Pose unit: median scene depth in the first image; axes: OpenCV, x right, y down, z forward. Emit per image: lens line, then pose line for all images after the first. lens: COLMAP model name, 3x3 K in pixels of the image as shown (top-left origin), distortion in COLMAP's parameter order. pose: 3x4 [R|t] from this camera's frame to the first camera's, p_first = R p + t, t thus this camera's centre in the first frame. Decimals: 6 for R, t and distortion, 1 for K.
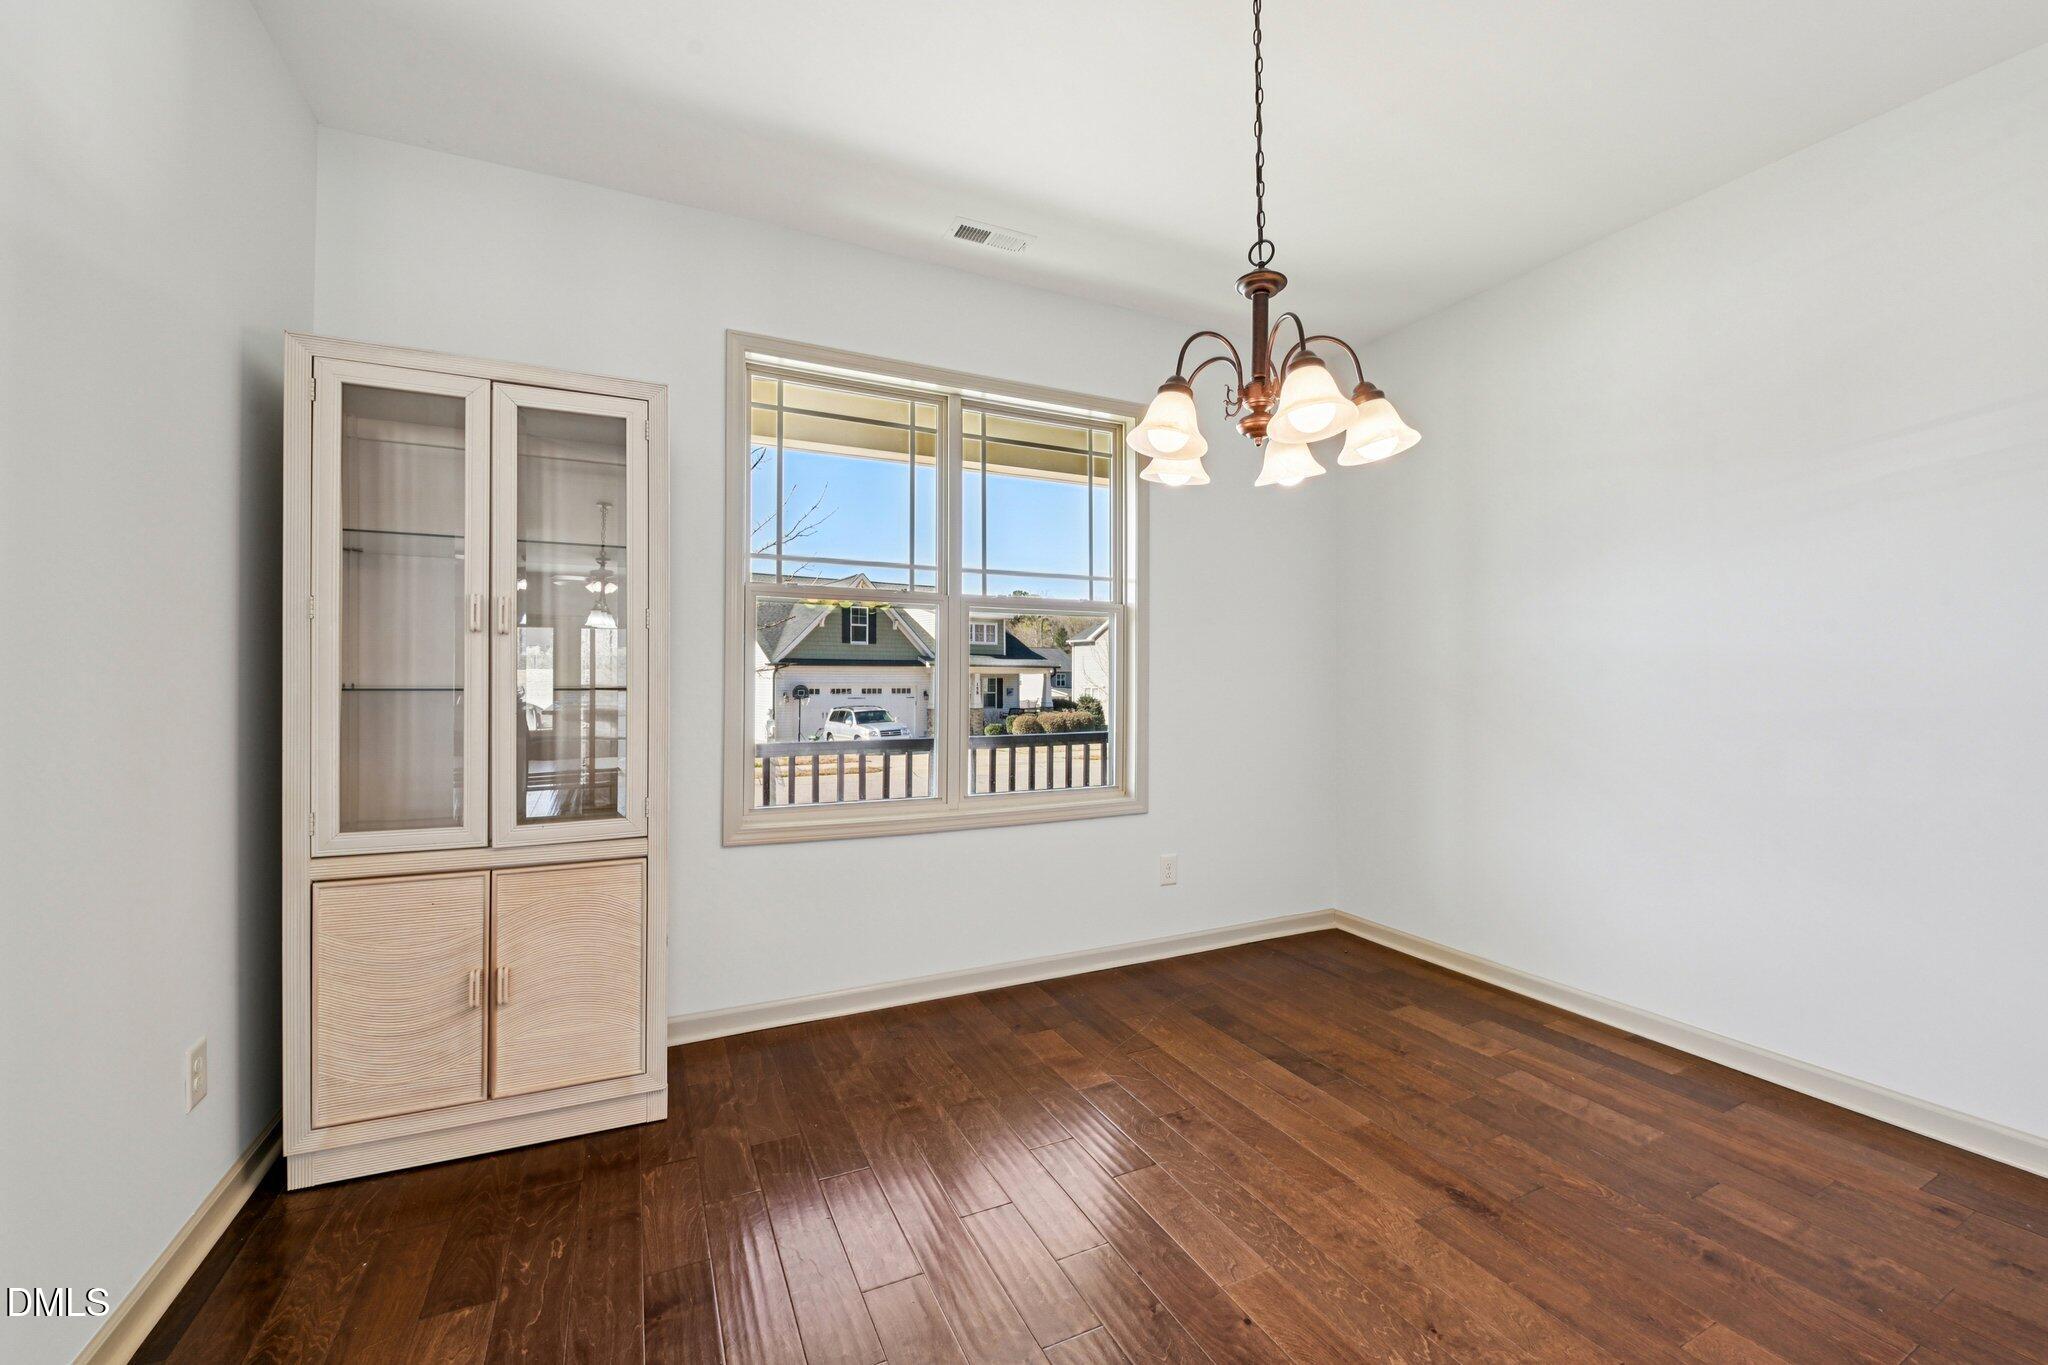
lens RADIAL K [[816.8, 0, 1030.3], [0, 816.8, 680.8], [0, 0, 1]] dist [-0.015158, -0.003011]
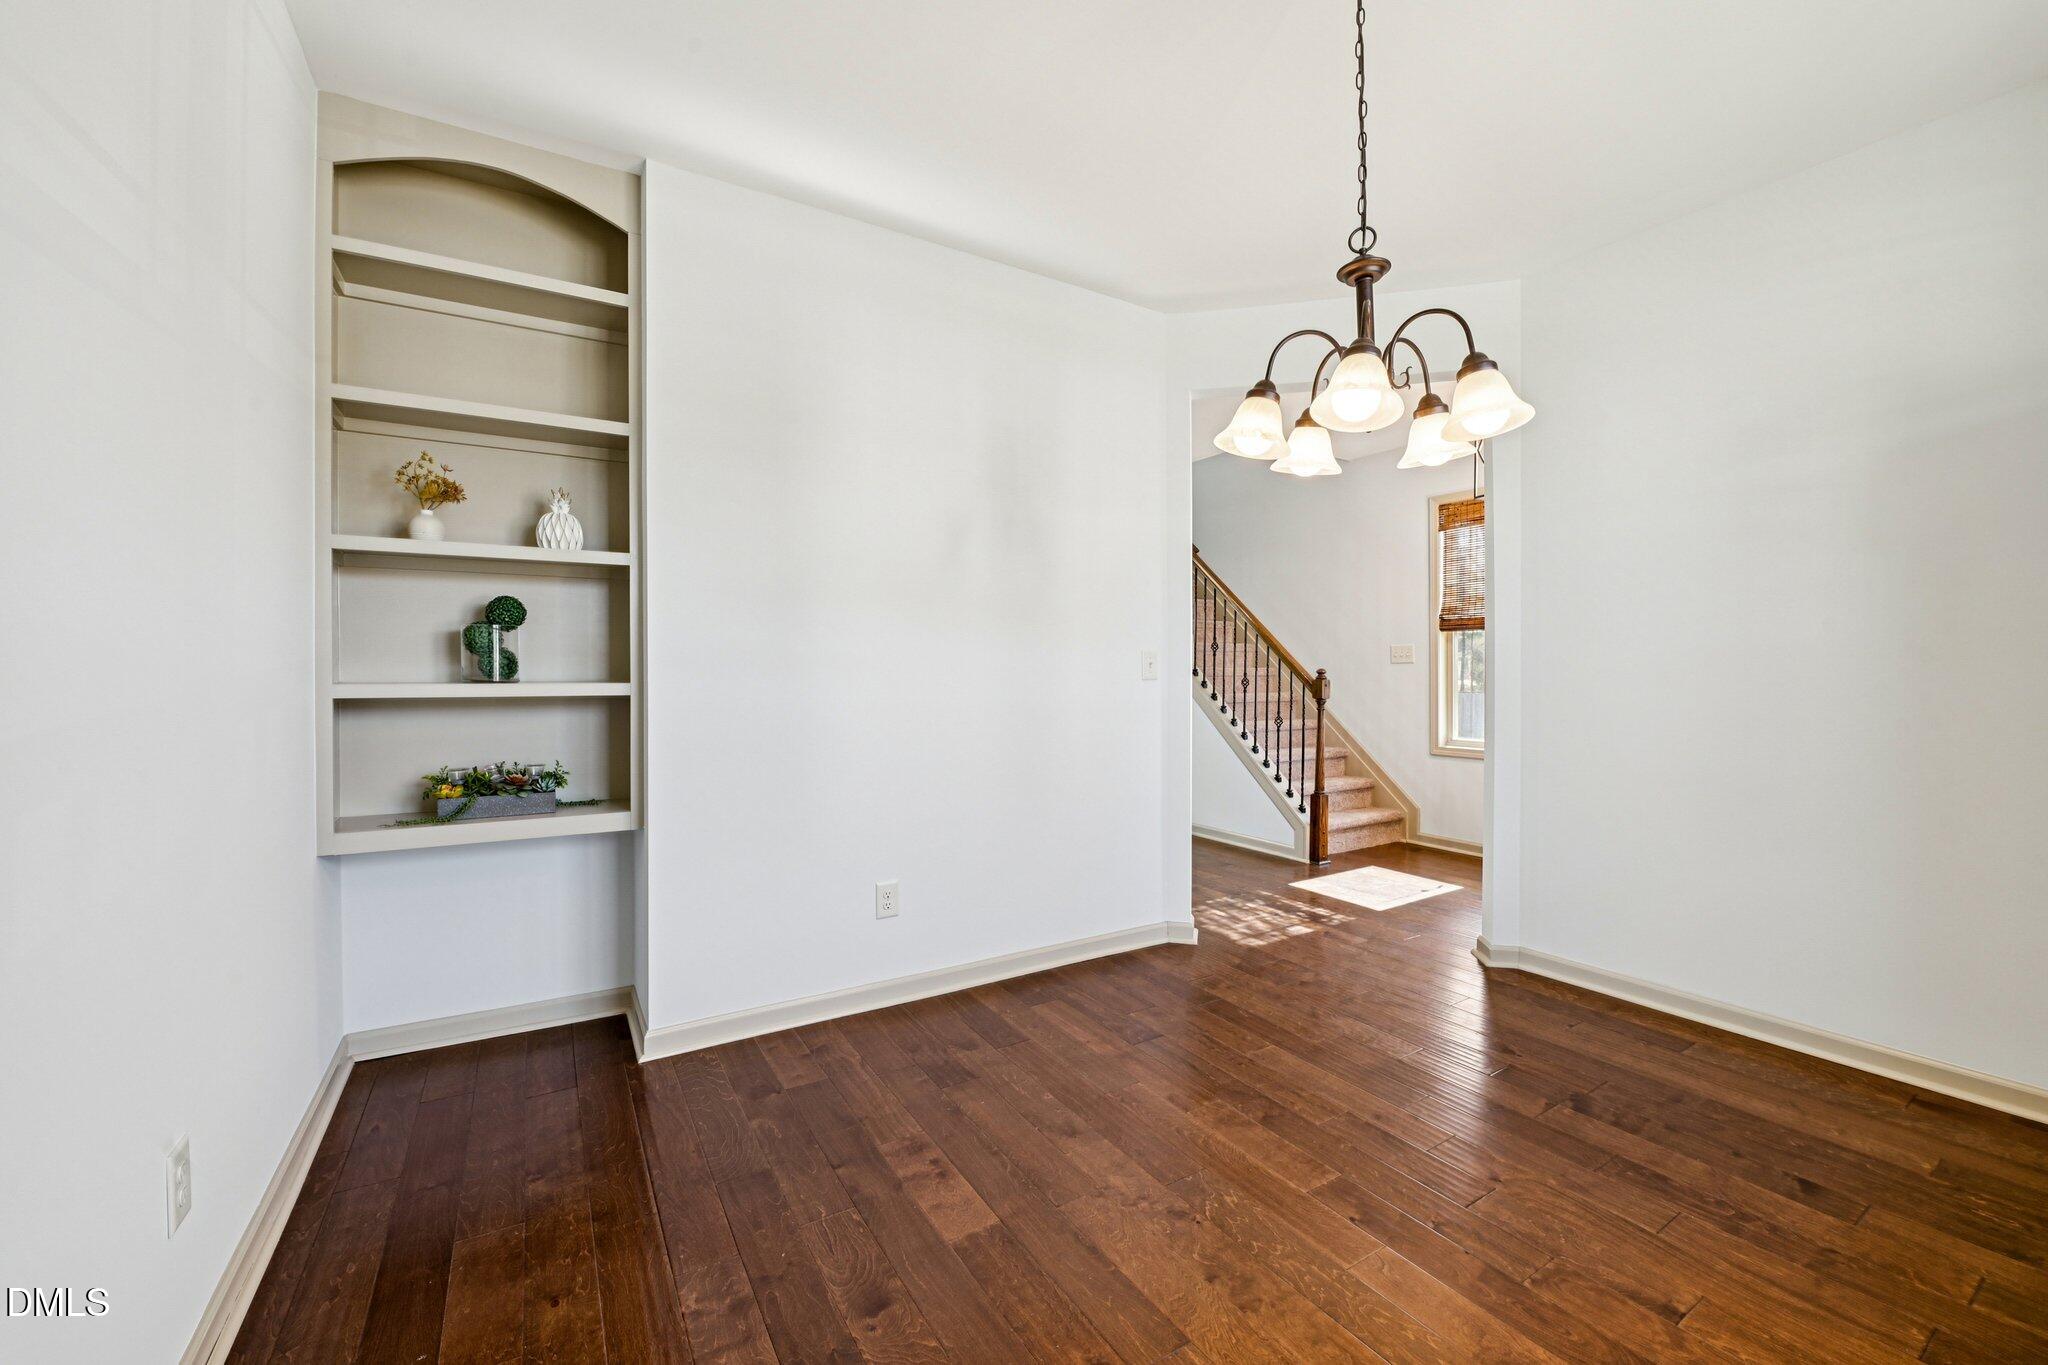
lens RADIAL K [[816.8, 0, 1030.3], [0, 816.8, 680.8], [0, 0, 1]] dist [-0.015158, -0.003011]
pose [[-0.995380, -0.001909, -0.095999, 0.736124], [-0.002669, 0.999966, 0.007785, 0.003753], [0.095980, 0.008005, -0.995351, 1.836758]]
